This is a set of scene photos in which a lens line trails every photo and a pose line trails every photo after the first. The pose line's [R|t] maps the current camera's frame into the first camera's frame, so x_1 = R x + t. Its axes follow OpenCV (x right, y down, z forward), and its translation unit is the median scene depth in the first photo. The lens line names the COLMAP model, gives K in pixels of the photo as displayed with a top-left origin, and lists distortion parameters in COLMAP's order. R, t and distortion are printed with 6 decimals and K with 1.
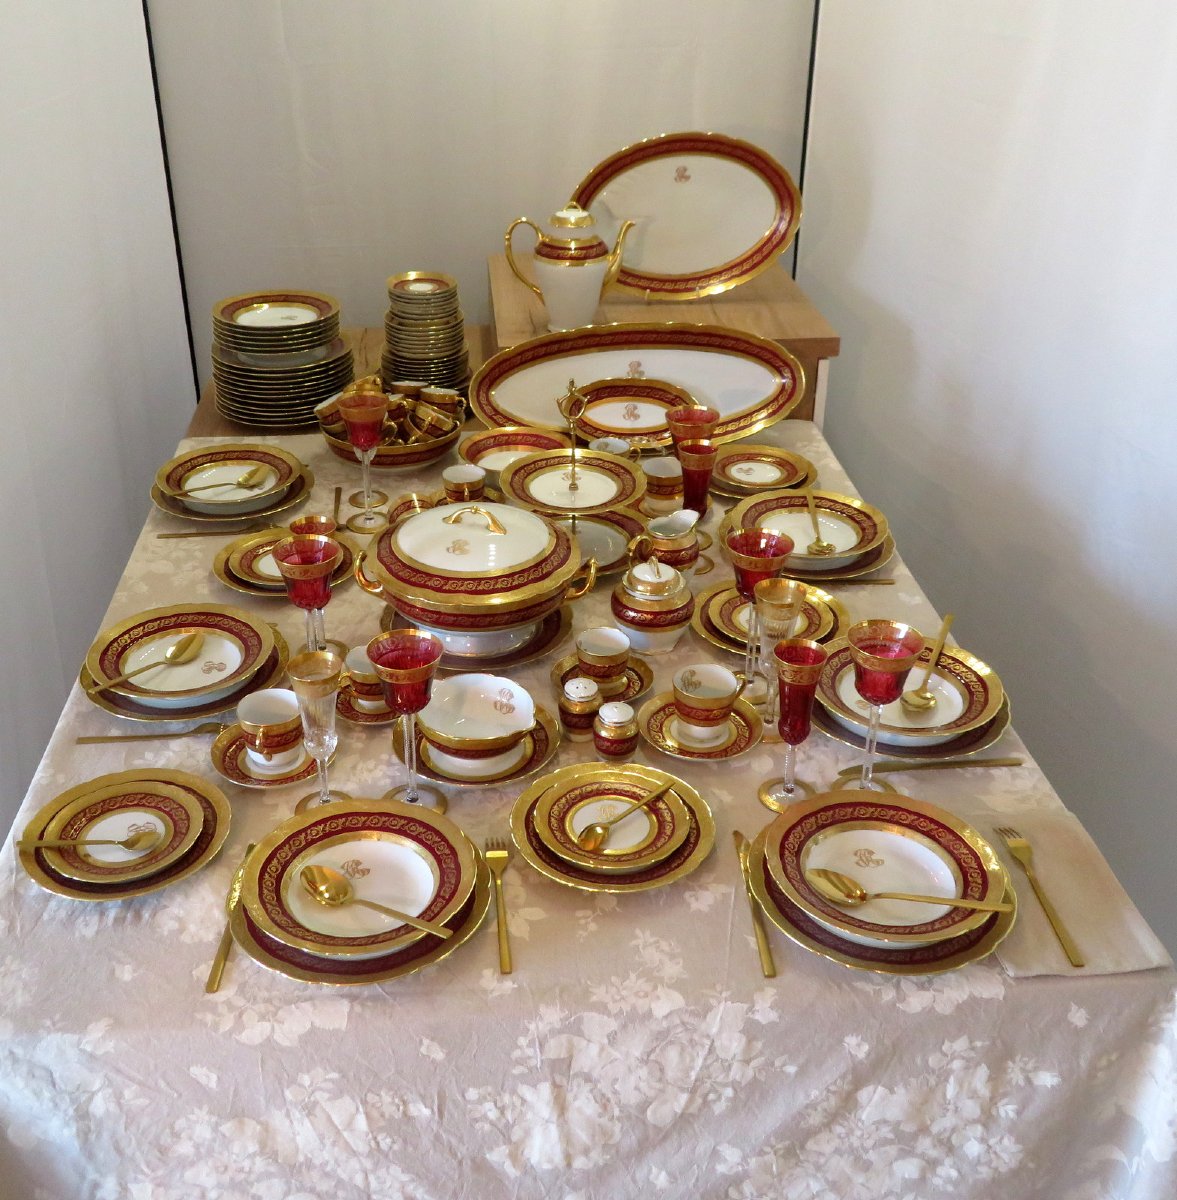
lens RADIAL K [[877.3, 0, 588.5], [0, 877.3, 600.0], [0, 0, 1]] dist [0.088952, 0.000383]
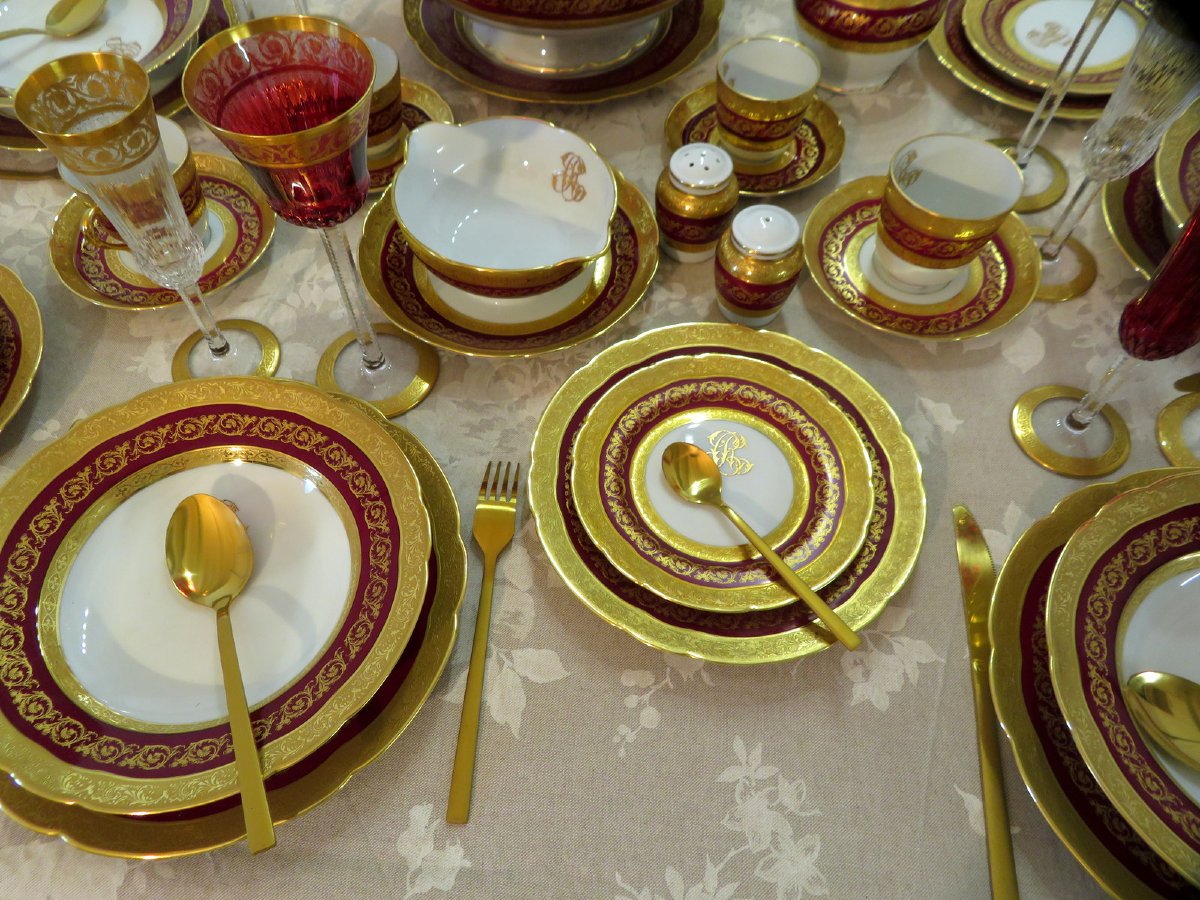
lens RADIAL K [[767.0, 0, 584.5], [0, 767.0, 453.4], [0, 0, 1]] dist [0.025198, 0.002378]
pose [[0.981221, 0.152395, -0.118243, -0.002511], [-0.069026, 0.849840, 0.522501, 0.011870], [0.180115, -0.504527, 0.844400, 0.627168]]
